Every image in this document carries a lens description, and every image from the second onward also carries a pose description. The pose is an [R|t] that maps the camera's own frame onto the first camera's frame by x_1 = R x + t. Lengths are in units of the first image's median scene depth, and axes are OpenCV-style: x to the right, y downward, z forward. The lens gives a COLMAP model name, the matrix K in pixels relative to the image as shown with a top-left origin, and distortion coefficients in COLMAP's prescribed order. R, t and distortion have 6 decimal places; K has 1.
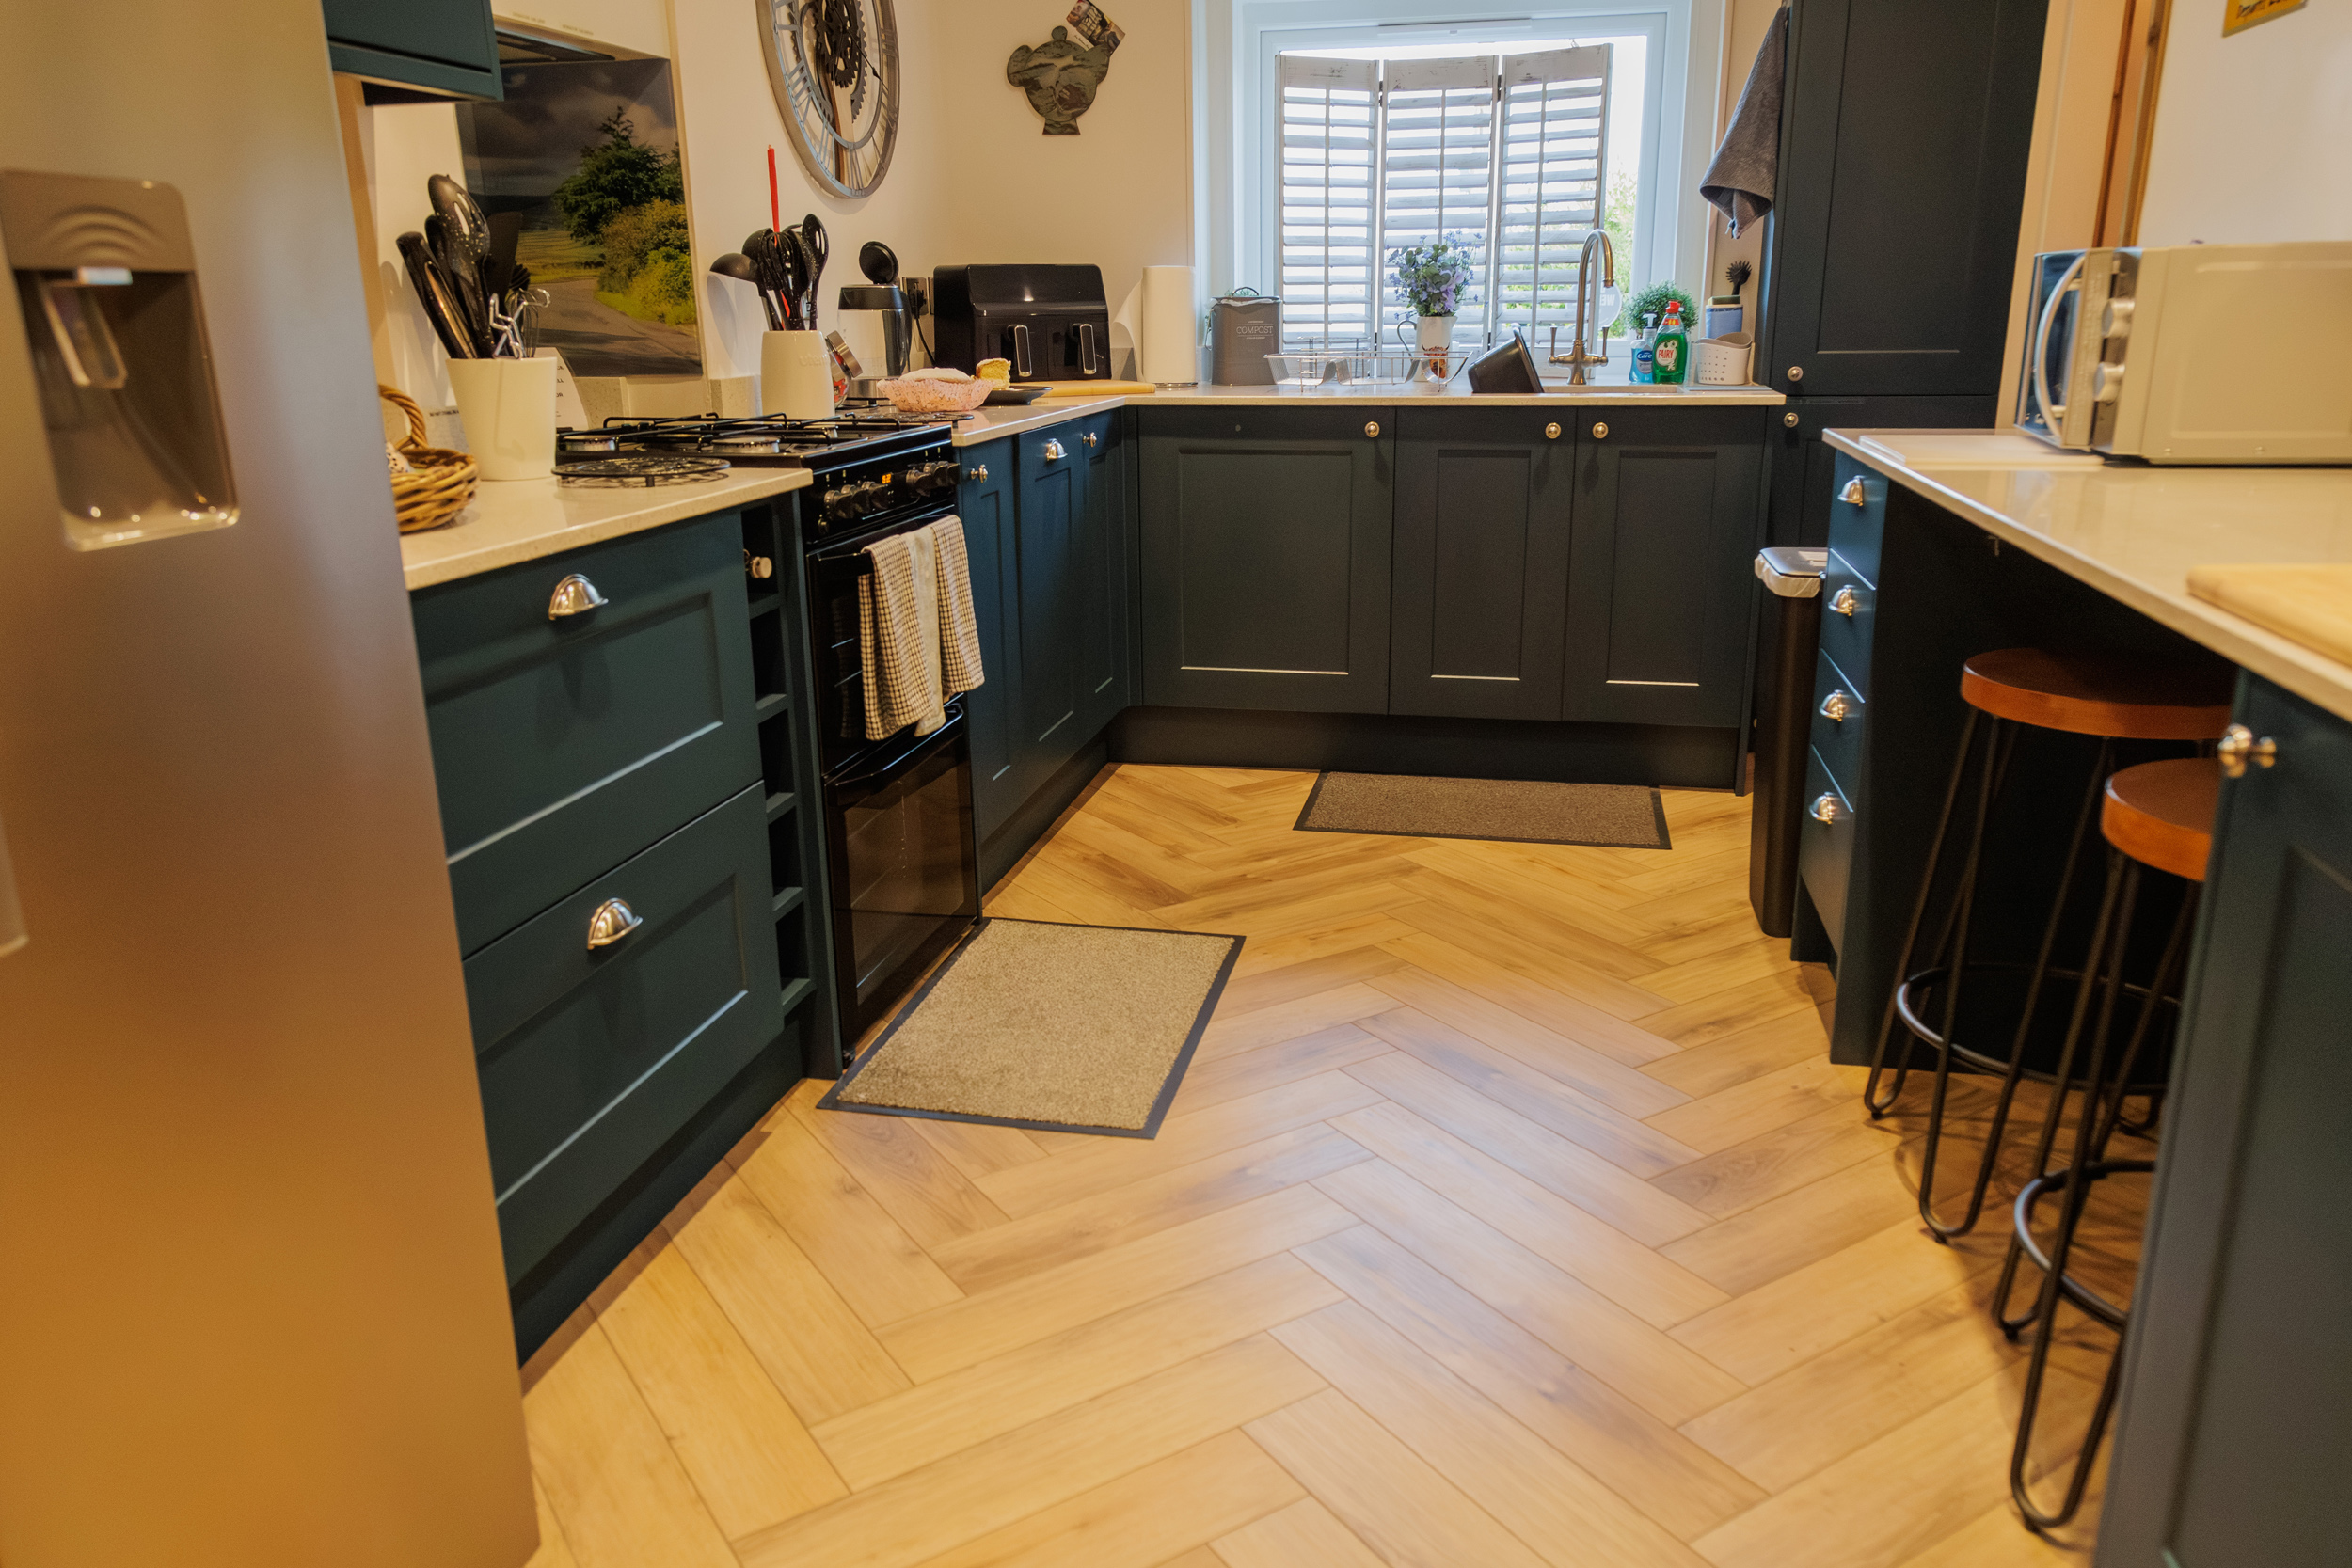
lens RADIAL K [[1707.2, 0, 1176.0], [0, 1707.2, 784.0], [0, 0, 1]] dist [0.004885, 0.000337]
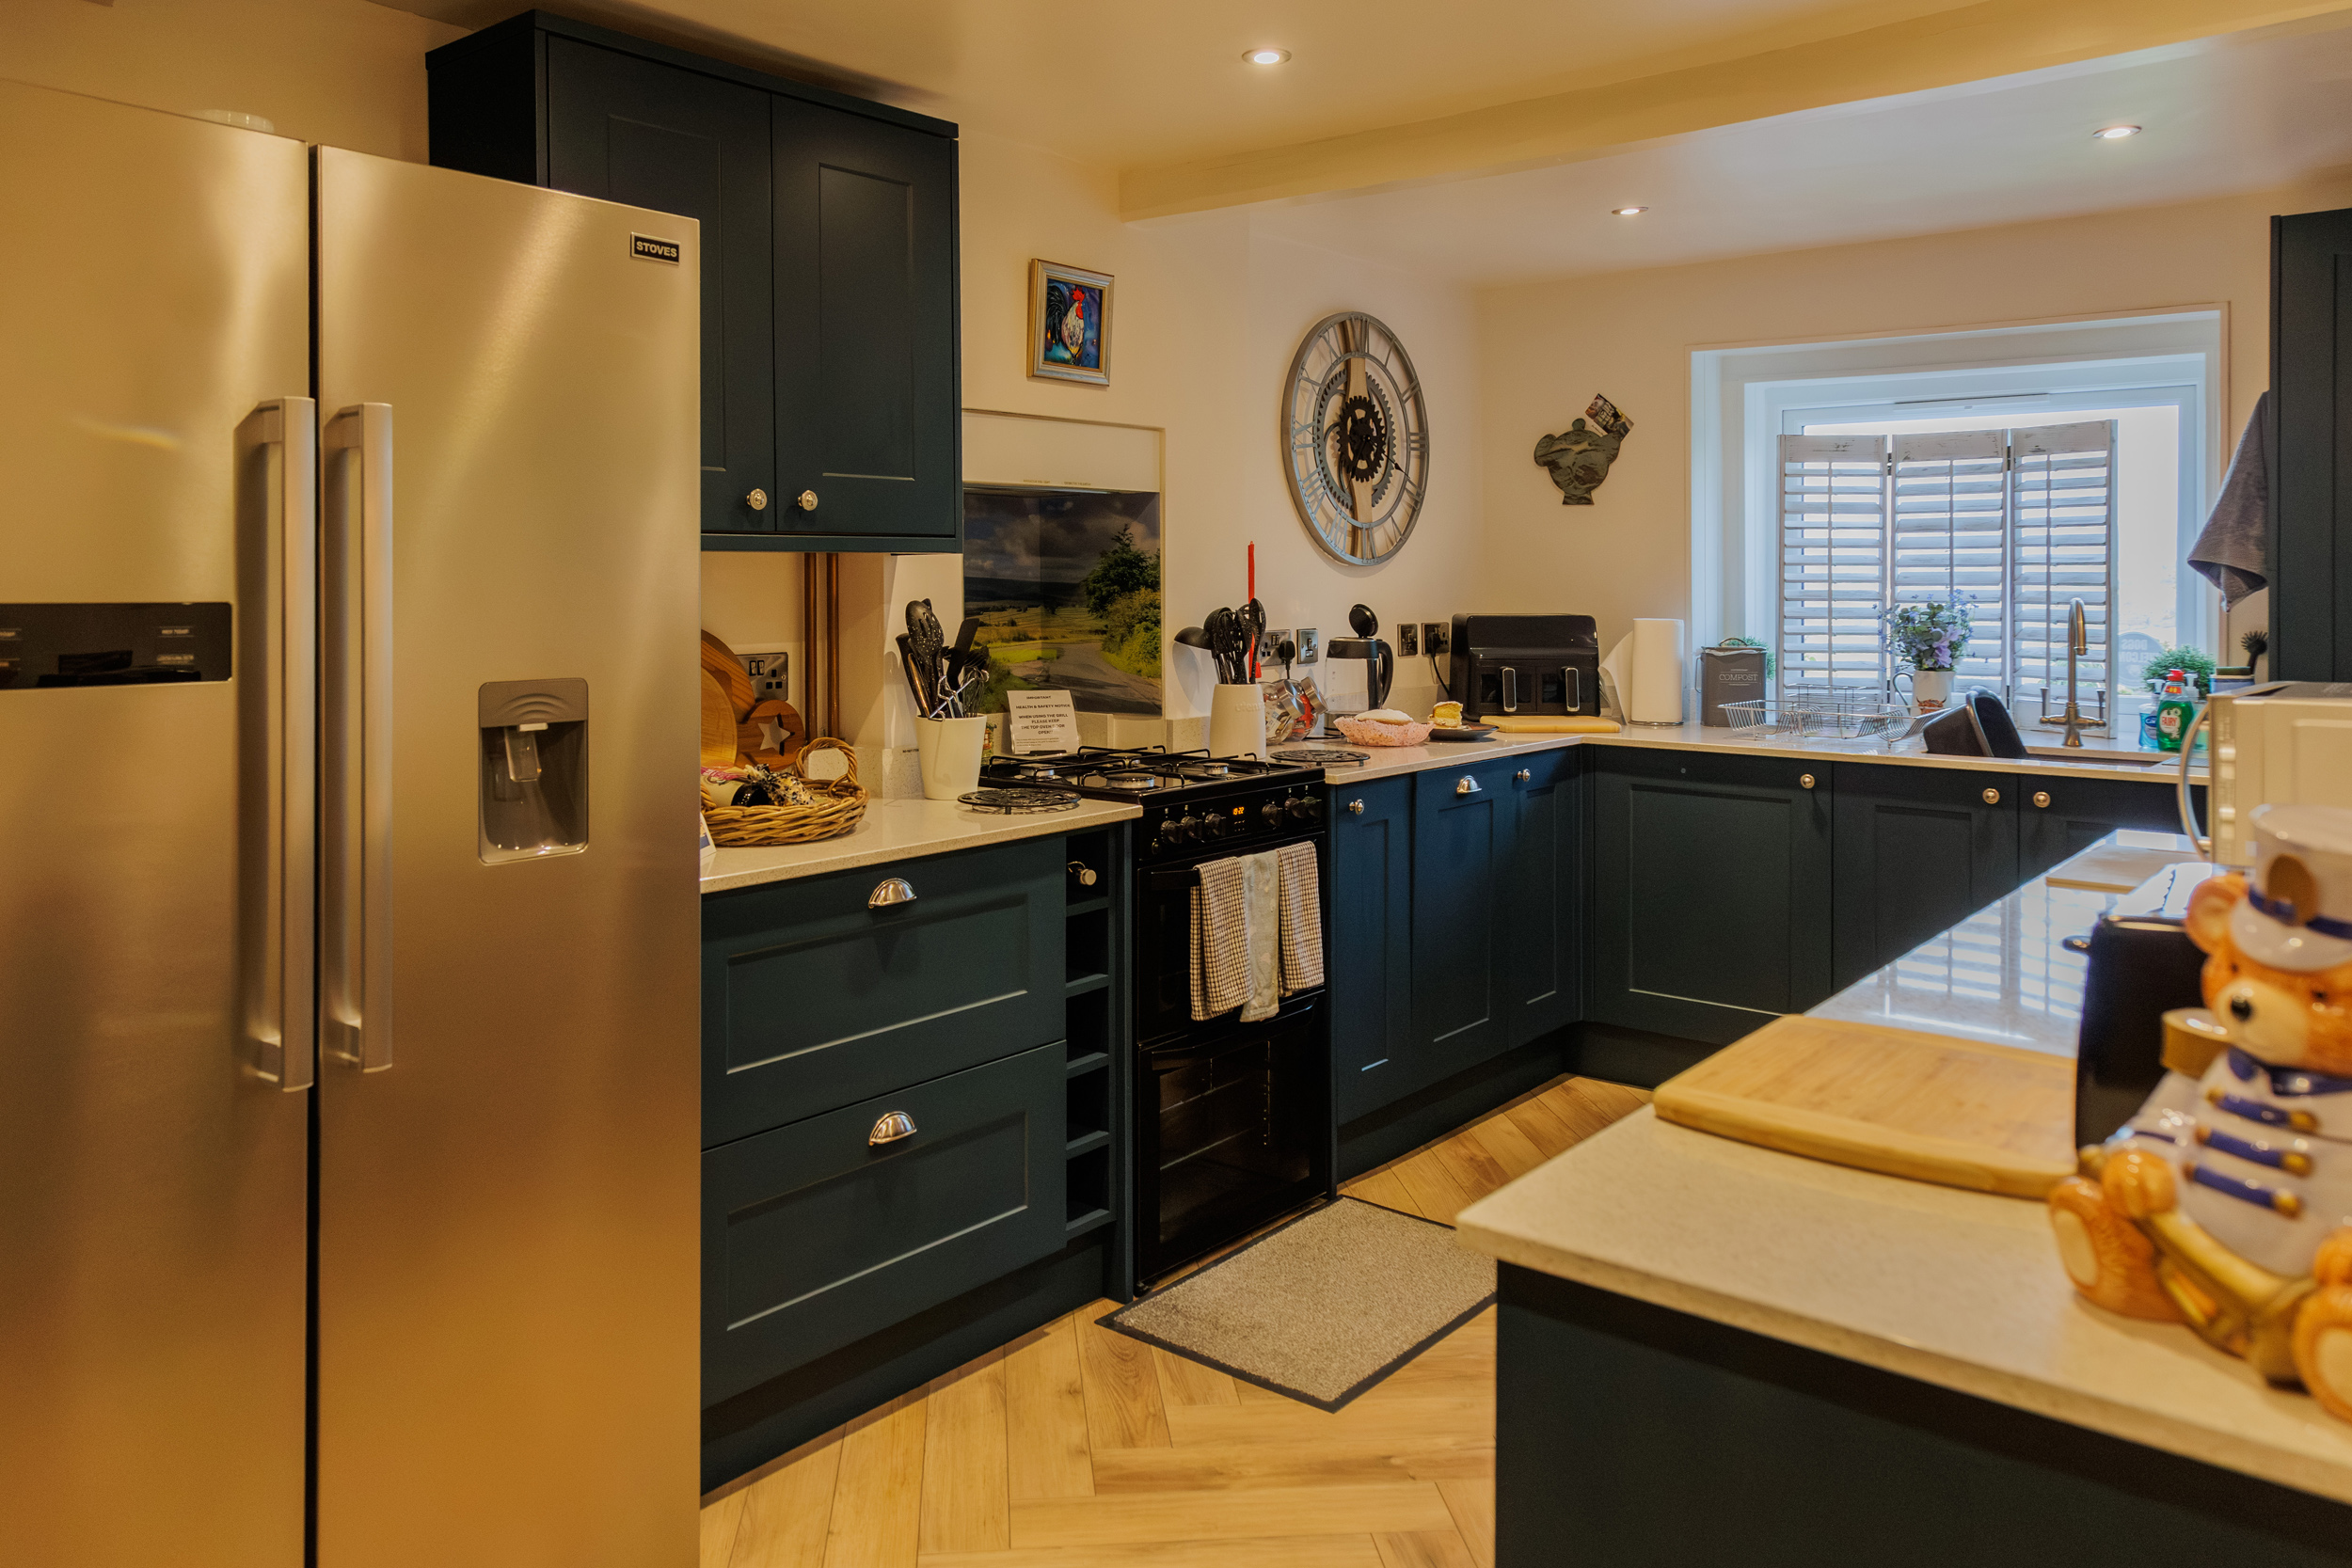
lens RADIAL K [[1719.5, 0, 1176.4], [0, 1719.5, 545.6], [0, 0, 1]] dist [0.005281, -0.000298]
pose [[0.886399, 0.006736, -0.462873, 0.270039], [-0.137924, 0.958326, -0.250178, -0.028720], [0.441898, 0.285599, 0.850388, -0.120700]]
